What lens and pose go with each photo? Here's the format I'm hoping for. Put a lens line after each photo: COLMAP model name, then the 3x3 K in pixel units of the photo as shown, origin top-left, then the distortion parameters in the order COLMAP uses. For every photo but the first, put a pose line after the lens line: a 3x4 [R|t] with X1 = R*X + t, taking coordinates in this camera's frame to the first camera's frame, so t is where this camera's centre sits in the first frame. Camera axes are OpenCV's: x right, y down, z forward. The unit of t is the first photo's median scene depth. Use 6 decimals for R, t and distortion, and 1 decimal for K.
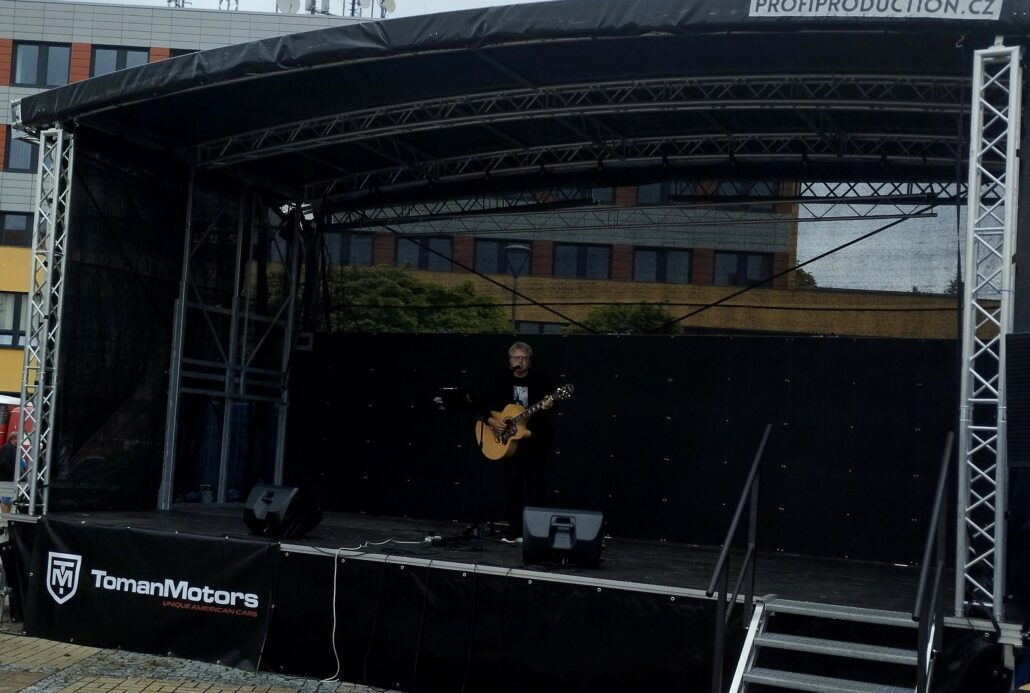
lens RADIAL K [[1250.9, 0, 464.7], [0, 1250.9, 369.3], [0, 0, 1]] dist [0.008340, -0.006758]
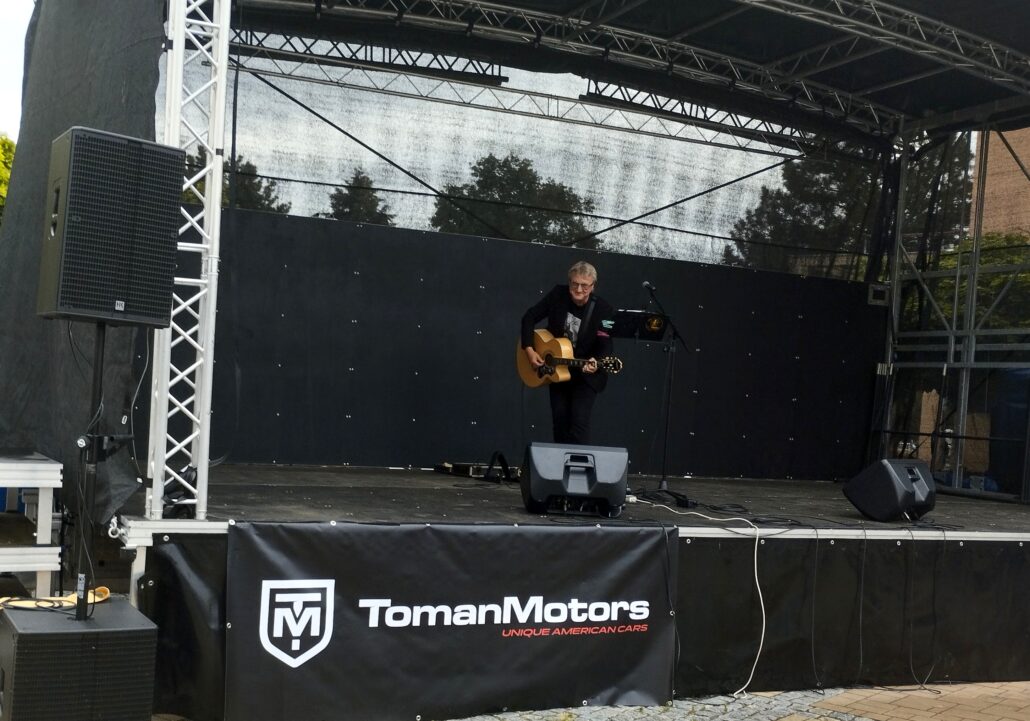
lens RADIAL K [[1259.1, 0, 487.9], [0, 1259.1, 417.4], [0, 0, 1]] dist [0.028088, 0.051966]
pose [[0.608704, -0.037597, 0.792506, -0.718174], [-0.074368, 0.991775, 0.104171, 0.006722], [-0.789905, -0.122346, 0.600901, 0.591380]]
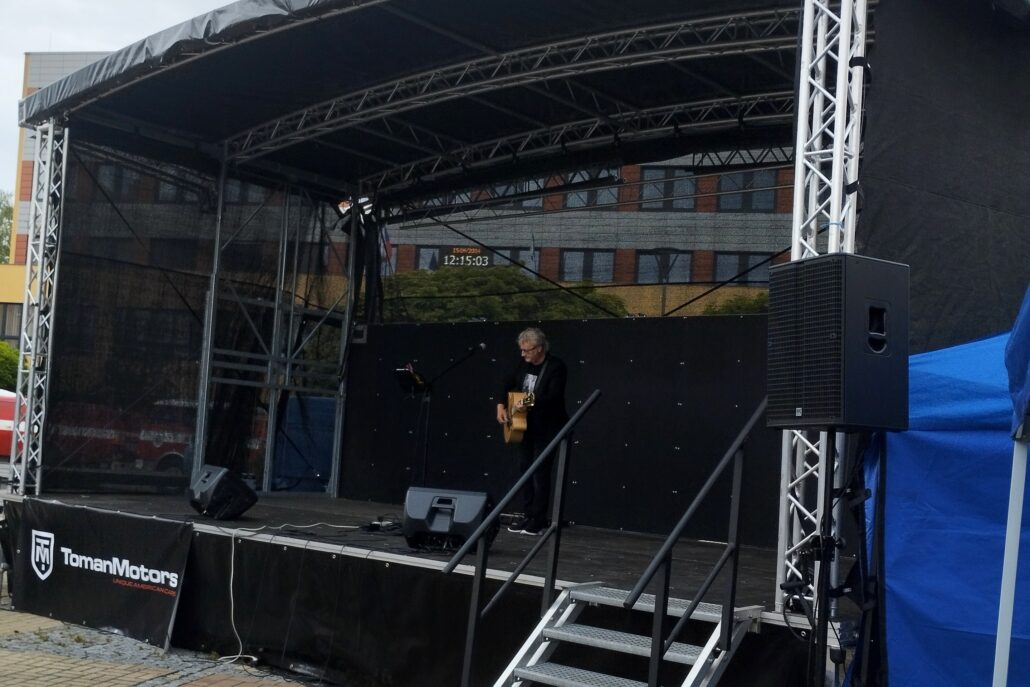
lens RADIAL K [[1181.5, 0, 515.0], [0, 1181.5, 400.9], [0, 0, 1]] dist [-0.009006, -0.004657]
pose [[0.978368, -0.004233, -0.206828, 0.264404], [0.006353, 0.999934, 0.009589, 0.031732], [0.206774, -0.010695, 0.978330, 0.125727]]
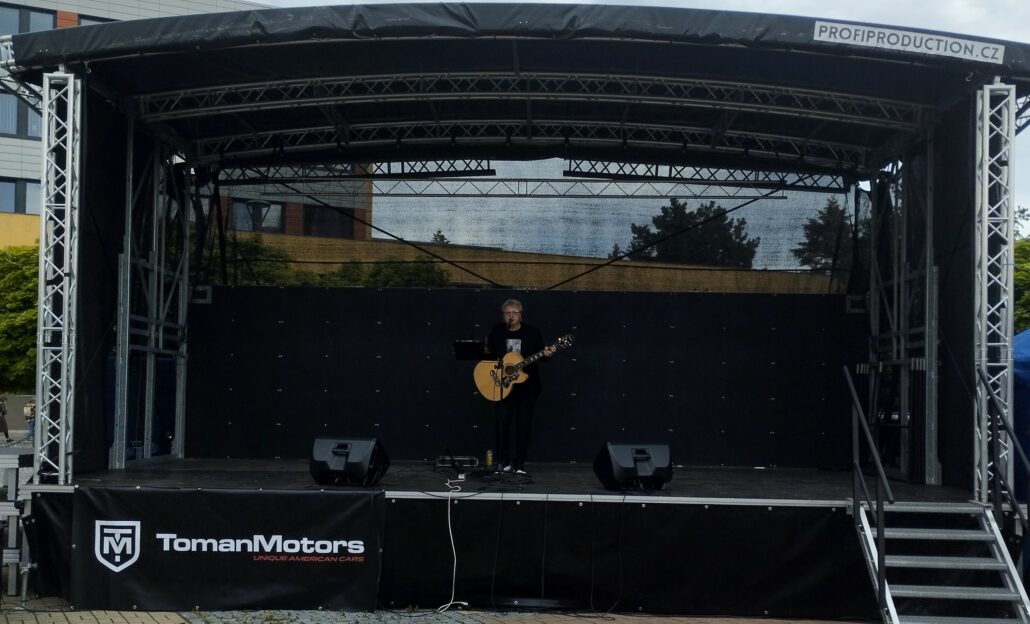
lens RADIAL K [[1115.5, 0, 442.9], [0, 1115.5, 376.2], [0, 0, 1]] dist [0.003007, 0.037337]
pose [[0.892621, -0.038548, 0.449157, -0.476808], [0.009418, 0.997714, 0.066911, -0.019974], [-0.450710, -0.055496, 0.890944, 0.121044]]
